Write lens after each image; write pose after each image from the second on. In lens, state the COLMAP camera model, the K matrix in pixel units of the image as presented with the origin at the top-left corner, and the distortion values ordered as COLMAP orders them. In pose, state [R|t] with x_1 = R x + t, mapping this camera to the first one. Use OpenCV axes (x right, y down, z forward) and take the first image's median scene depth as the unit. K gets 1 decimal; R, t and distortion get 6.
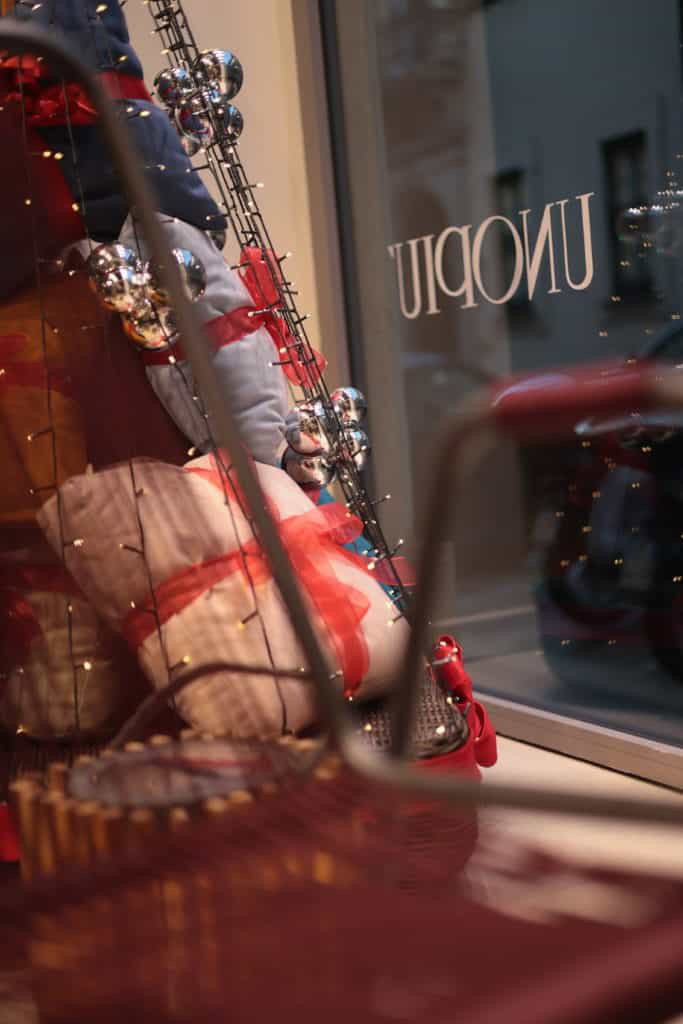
lens RADIAL K [[1499.3, 0, 341.5], [0, 1499.3, 512.0], [0, 0, 1]] dist [0.015763, -0.058506]
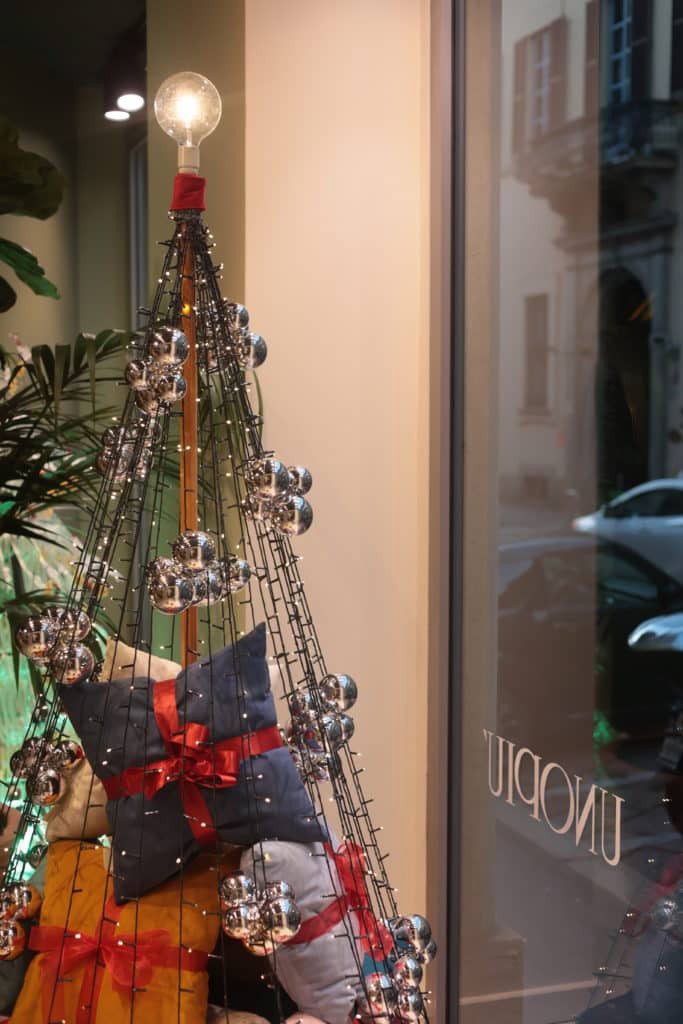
lens RADIAL K [[1499.3, 0, 341.5], [0, 1499.3, 512.0], [0, 0, 1]] dist [0.015763, -0.058506]
pose [[0.986623, 0.098926, -0.129569, 0.078020], [-0.094940, 0.994810, 0.036606, -0.520264], [0.132517, -0.023815, 0.990895, -0.308590]]
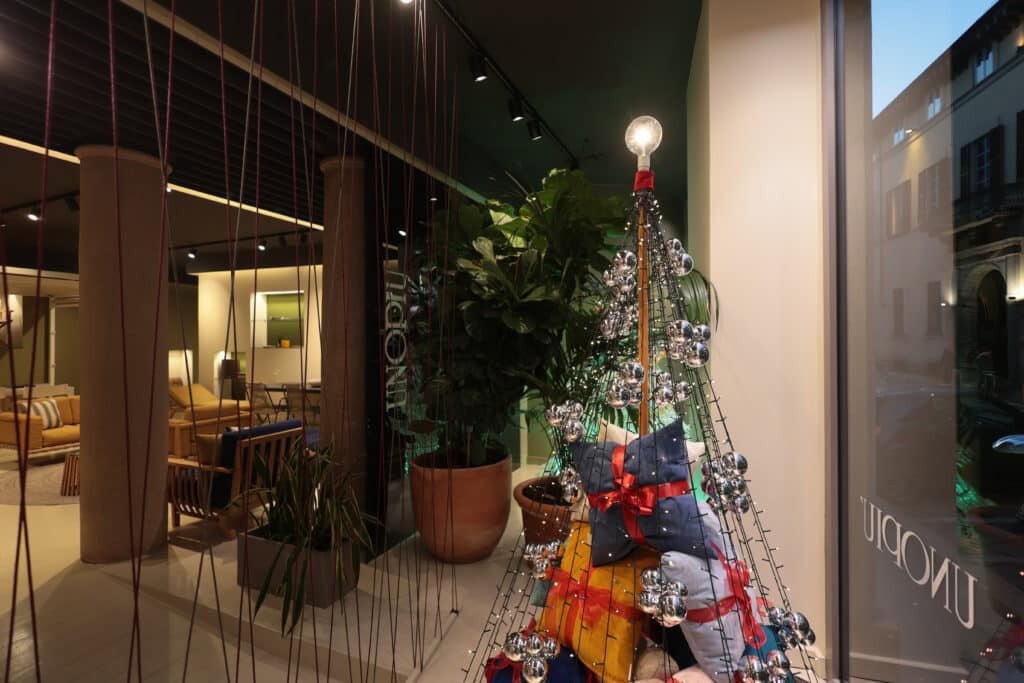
lens RADIAL K [[474.2, 0, 512.0], [0, 474.2, 341.5], [0, 0, 1]] dist [-0.000140, 0.000380]
pose [[0.733813, 0.081928, -0.674393, 0.133561], [-0.086996, 0.995861, 0.026319, -0.478431], [0.673758, 0.039356, 0.737903, 0.291445]]
